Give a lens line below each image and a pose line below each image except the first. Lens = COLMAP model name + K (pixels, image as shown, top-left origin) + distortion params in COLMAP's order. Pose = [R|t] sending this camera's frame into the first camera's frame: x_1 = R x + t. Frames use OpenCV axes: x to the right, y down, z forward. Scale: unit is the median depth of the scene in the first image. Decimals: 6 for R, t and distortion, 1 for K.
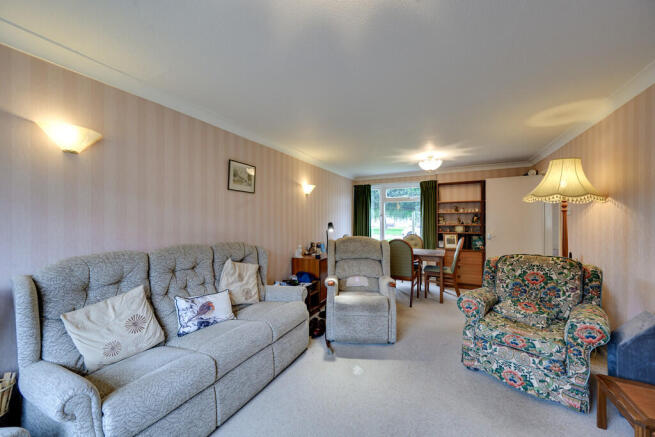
lens RADIAL K [[256.6, 0, 323.6], [0, 256.6, 222.7], [0, 0, 1]] dist [-0.002586, -0.000268]
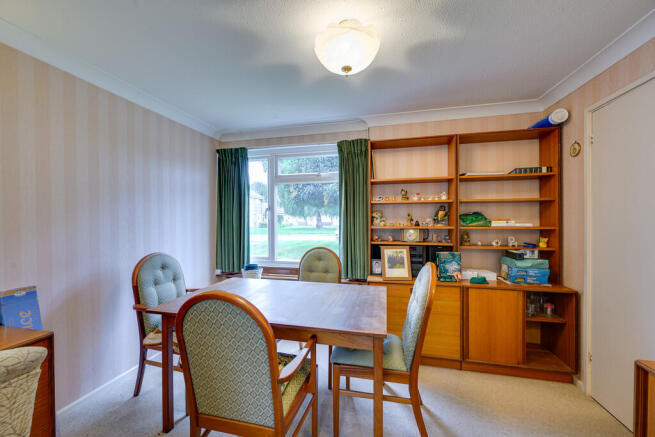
lens RADIAL K [[256.6, 0, 328.7], [0, 256.6, 220.5], [0, 0, 1]] dist [-0.002586, -0.000268]
pose [[0.970344, -0.003420, 0.241705, 0.253387], [0.004082, 0.999989, -0.002238, -0.003242], [-0.241695, 0.003158, 0.970347, 0.552550]]
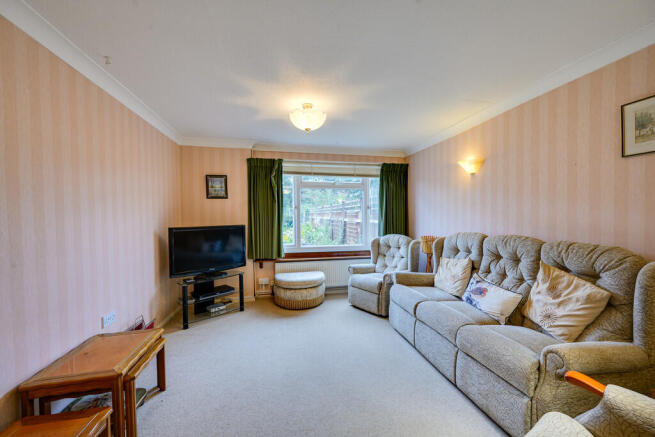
lens RADIAL K [[256.6, 0, 328.2], [0, 256.6, 218.4], [0, 0, 1]] dist [-0.002586, -0.000268]
pose [[-0.777008, 0.020761, -0.629148, 0.820862], [0.012128, 0.999764, 0.018014, -0.011406], [0.629374, 0.006367, -0.777076, 1.608920]]
